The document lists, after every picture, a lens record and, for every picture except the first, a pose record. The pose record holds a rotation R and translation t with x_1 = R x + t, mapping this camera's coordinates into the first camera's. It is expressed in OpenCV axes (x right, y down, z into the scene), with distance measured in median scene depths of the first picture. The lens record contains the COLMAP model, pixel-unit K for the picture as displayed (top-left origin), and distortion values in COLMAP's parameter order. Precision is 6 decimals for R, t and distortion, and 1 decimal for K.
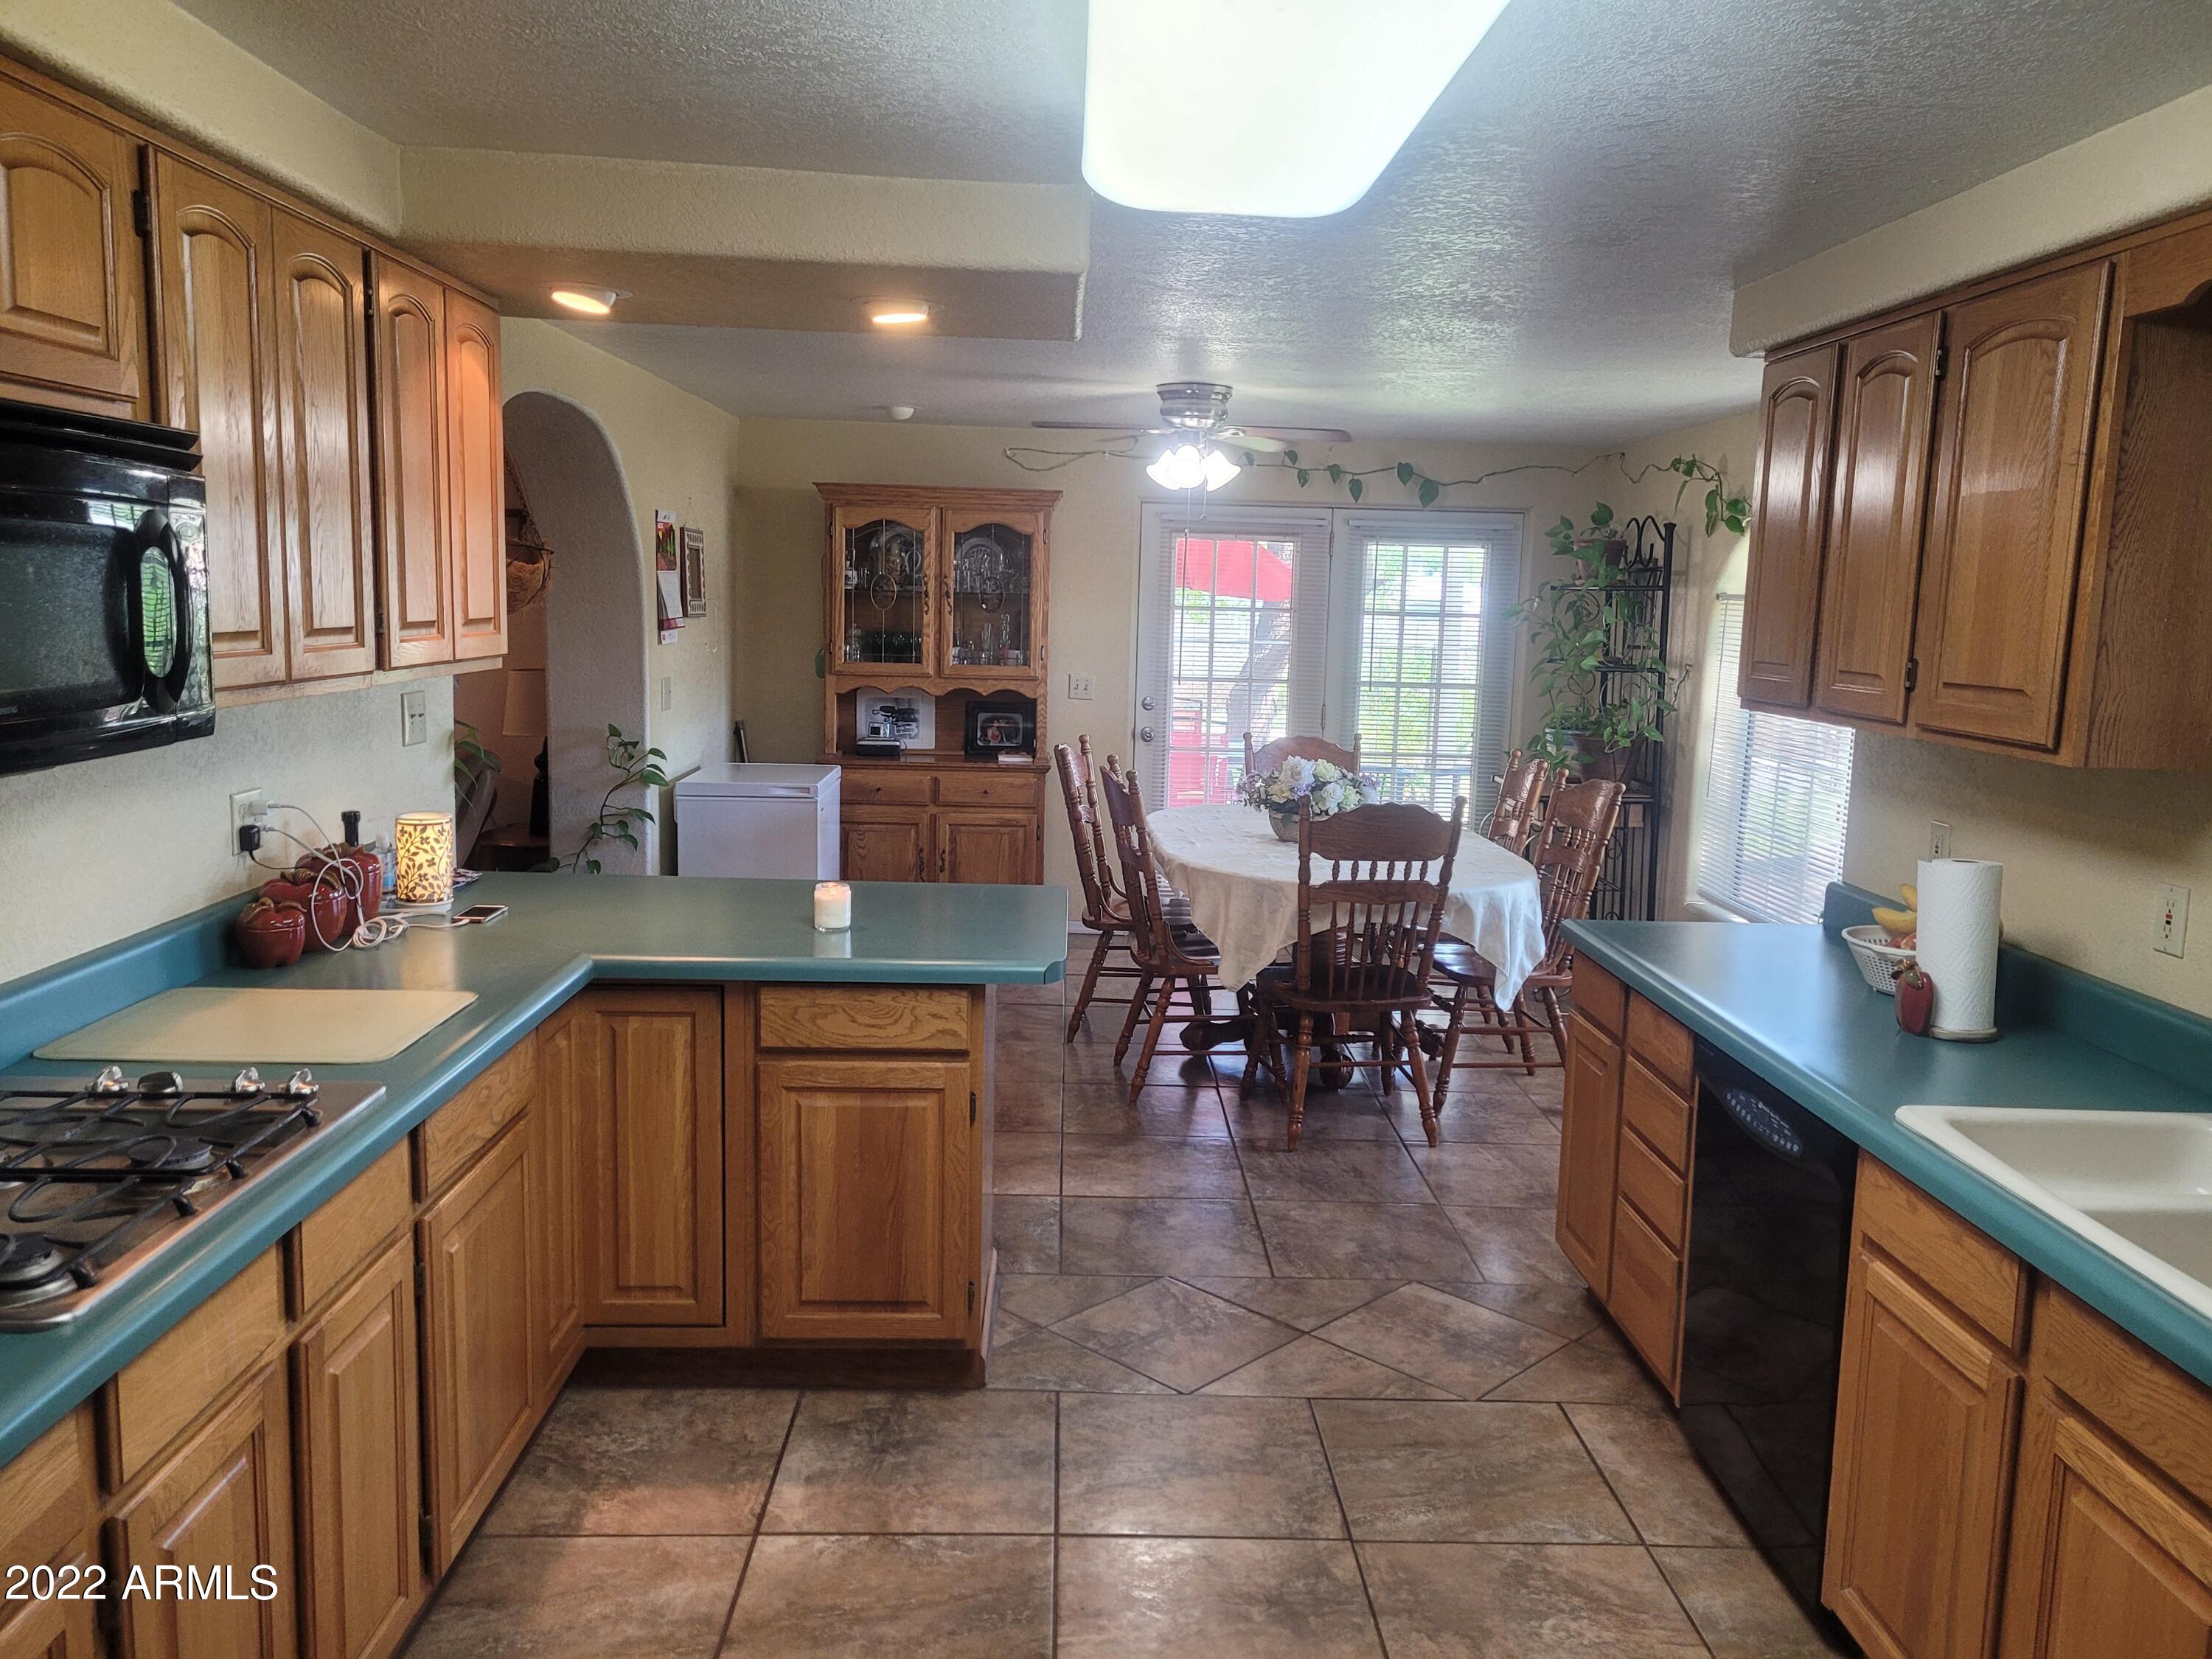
lens RADIAL K [[1661.0, 0, 1109.3], [0, 1661.0, 825.9], [0, 0, 1]] dist [0.057253, -0.049367]
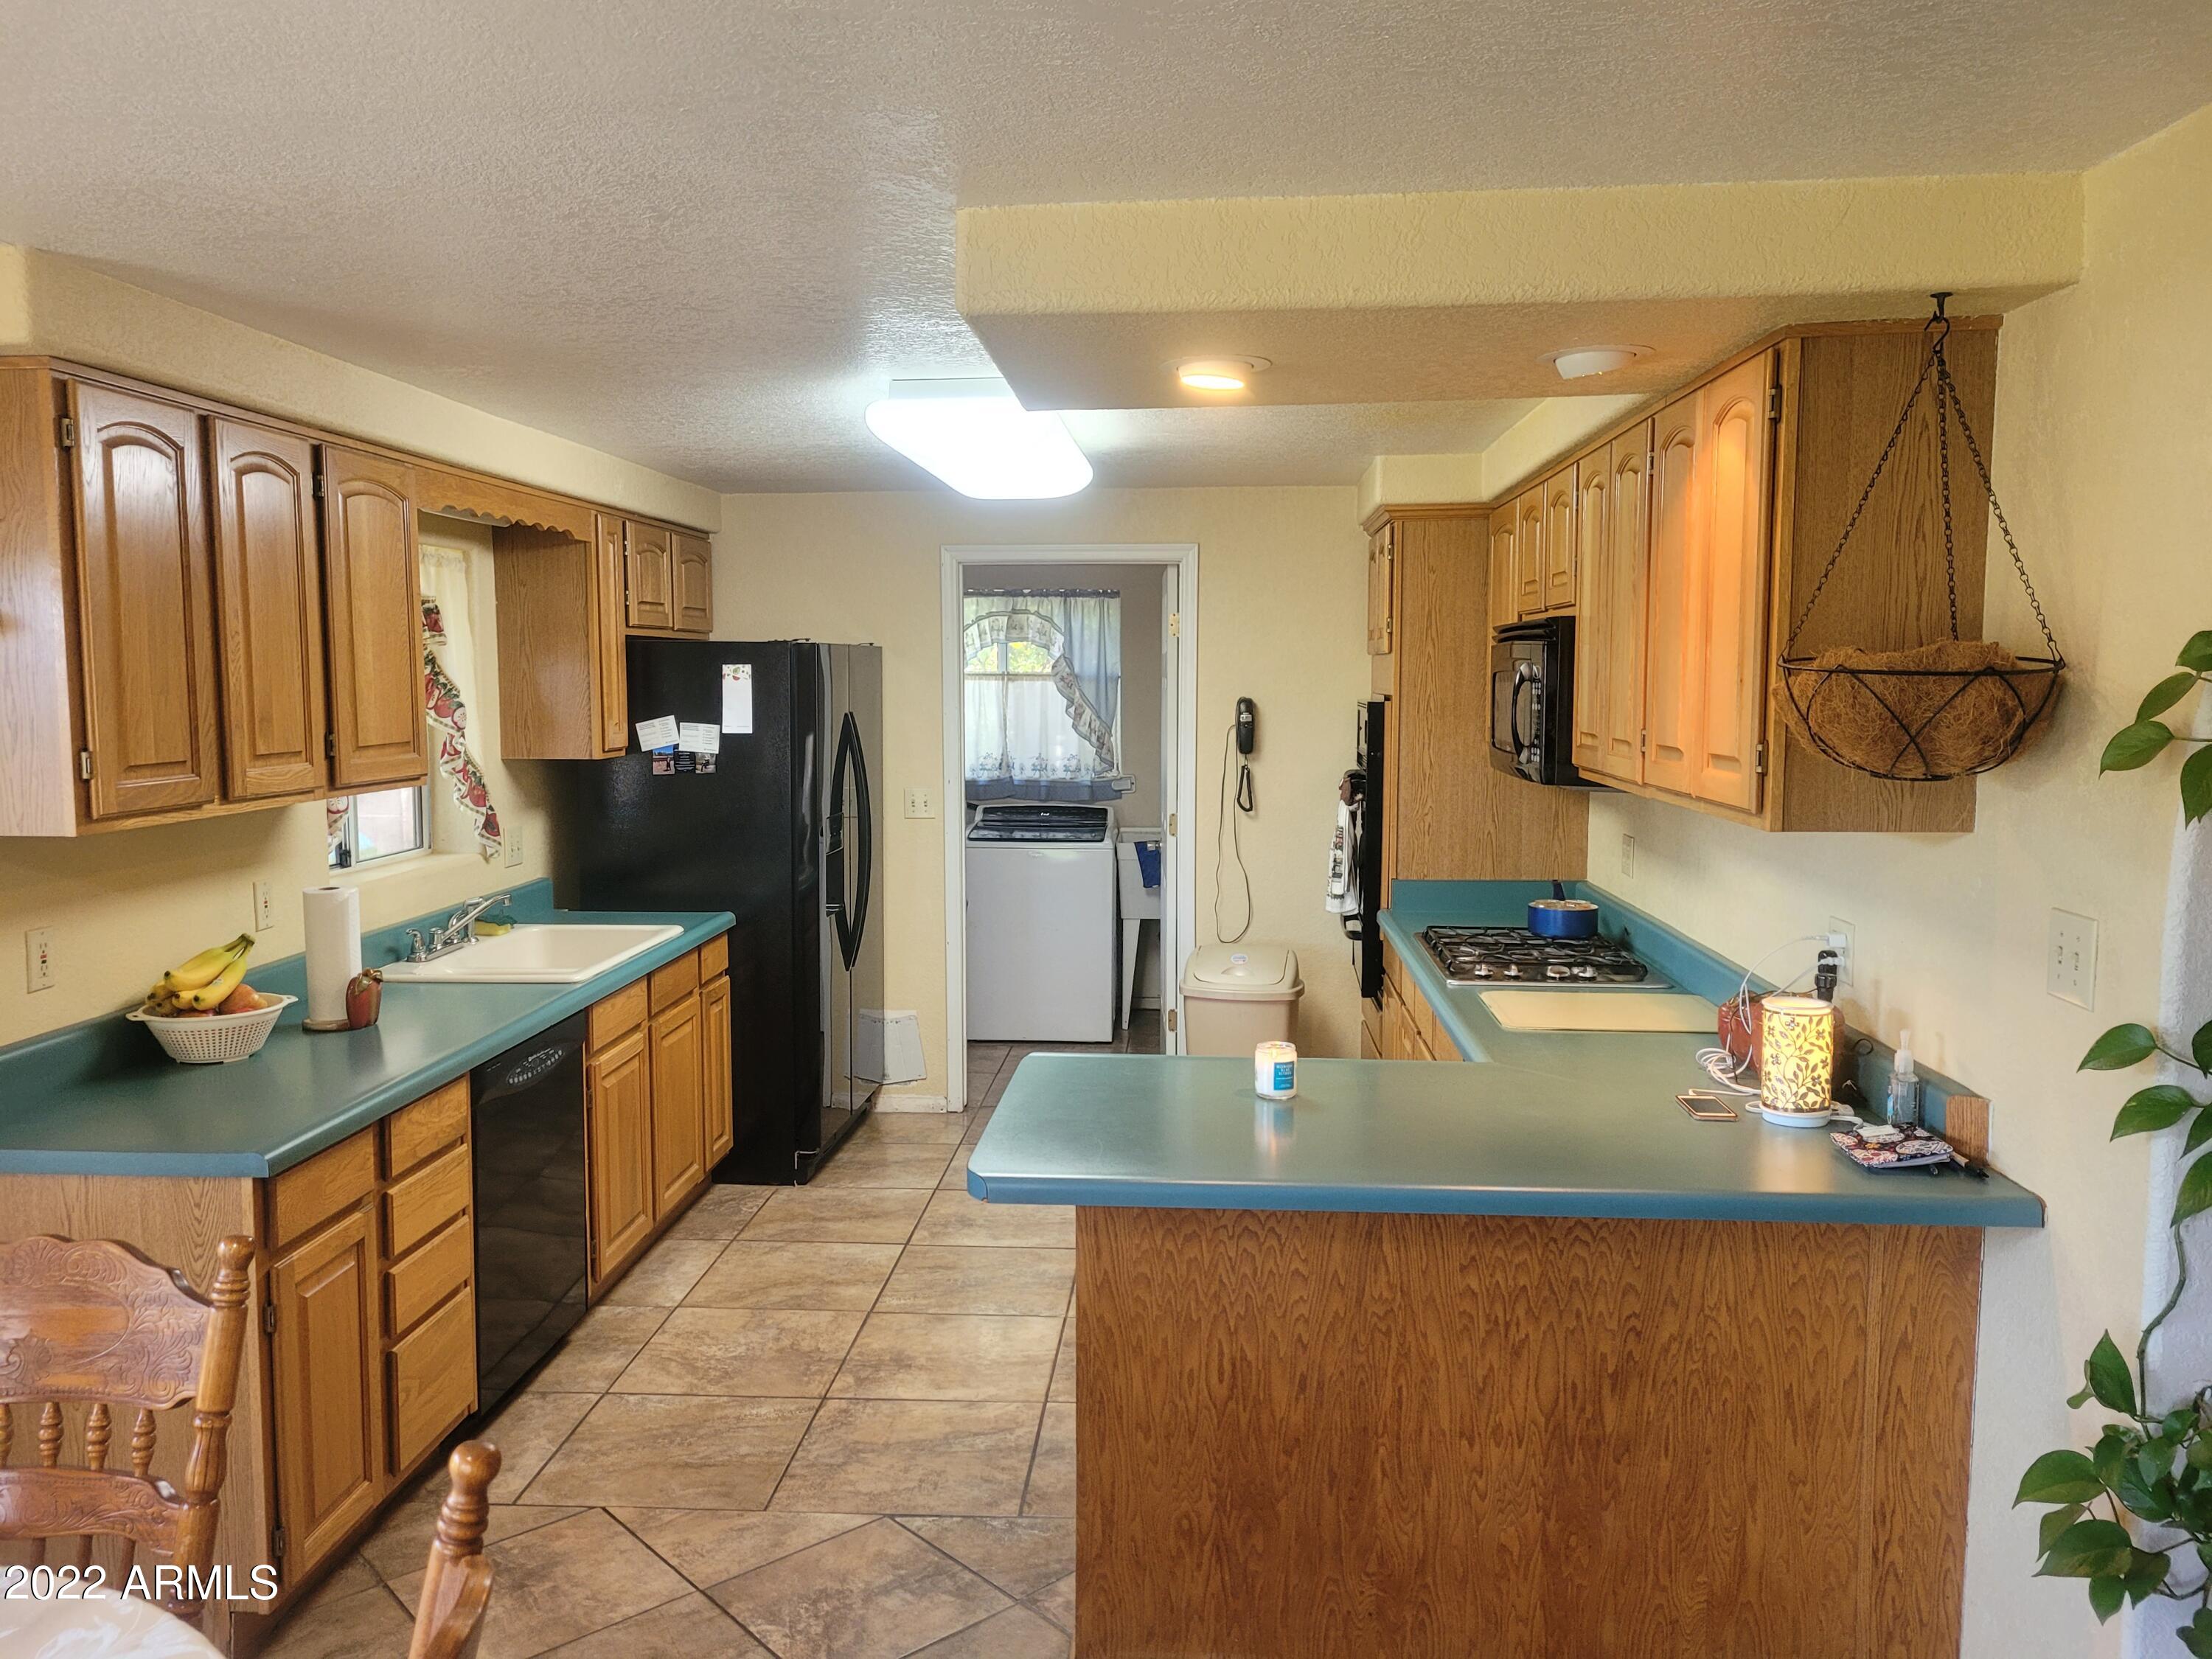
lens RADIAL K [[1661.0, 0, 1096.0], [0, 1661.0, 815.4], [0, 0, 1]] dist [0.057253, -0.049367]
pose [[-0.994896, -0.036588, 0.094041, -0.158895], [-0.014194, 0.973426, 0.228562, -0.294749], [-0.099905, 0.226061, -0.968976, 1.931769]]
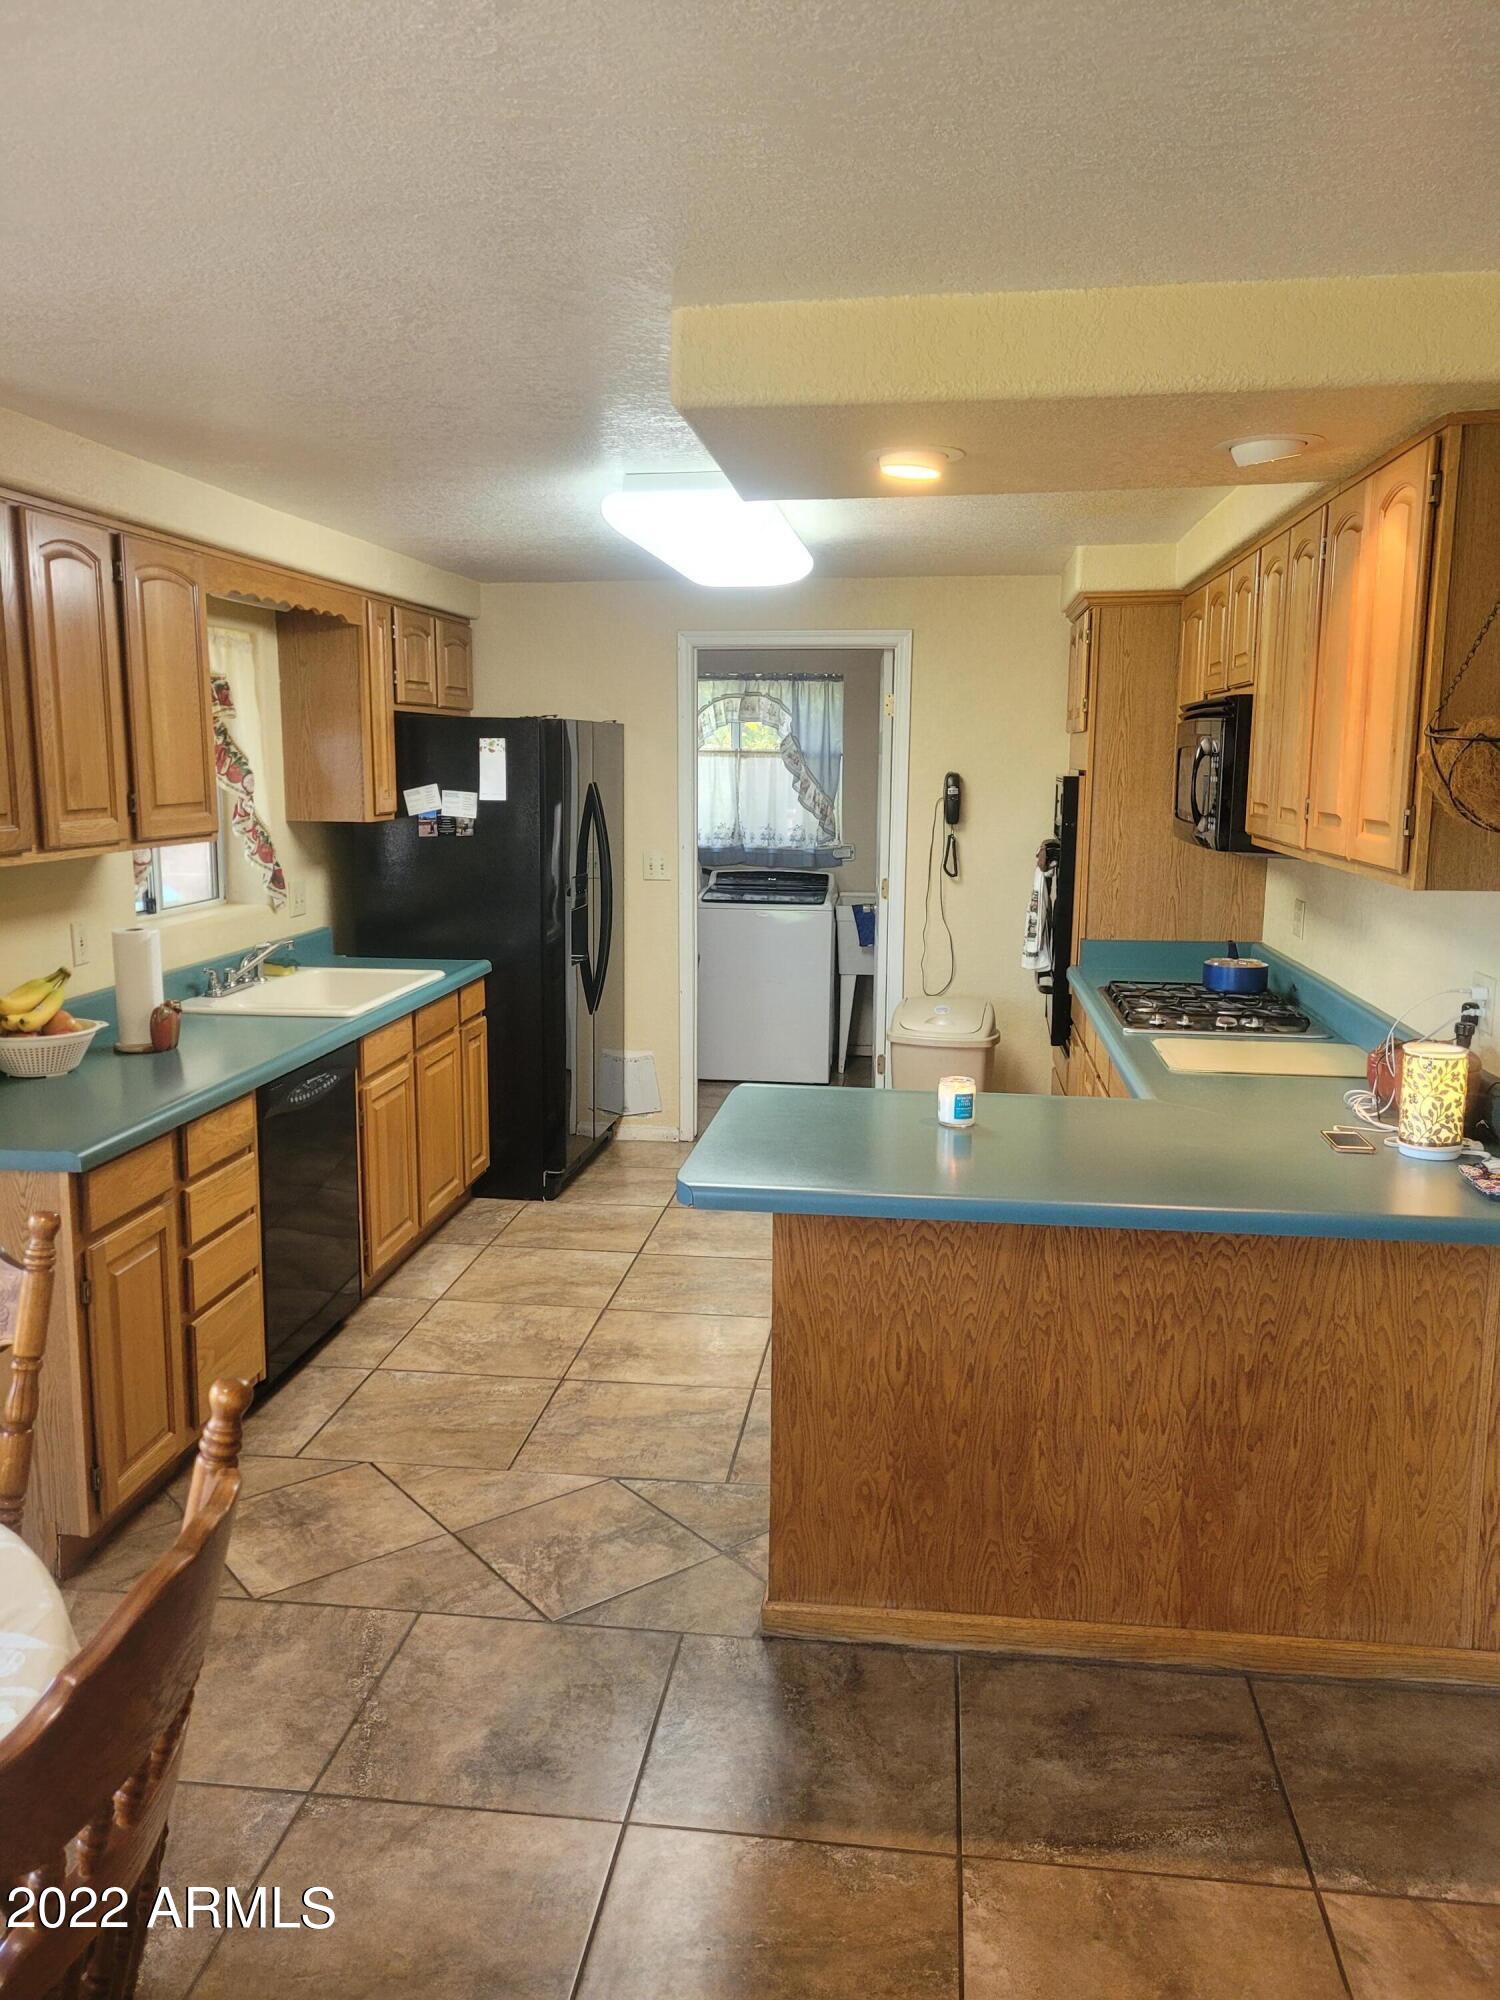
lens RADIAL K [[1501.8, 0, 742.7], [0, 1501.8, 985.2], [0, 0, 1]] dist [0.057253, -0.049367]
pose [[-0.987310, -0.058166, 0.147770, -0.179044], [-0.012458, 0.956010, 0.293070, -0.288501], [-0.158316, 0.287510, -0.944603, 1.941289]]
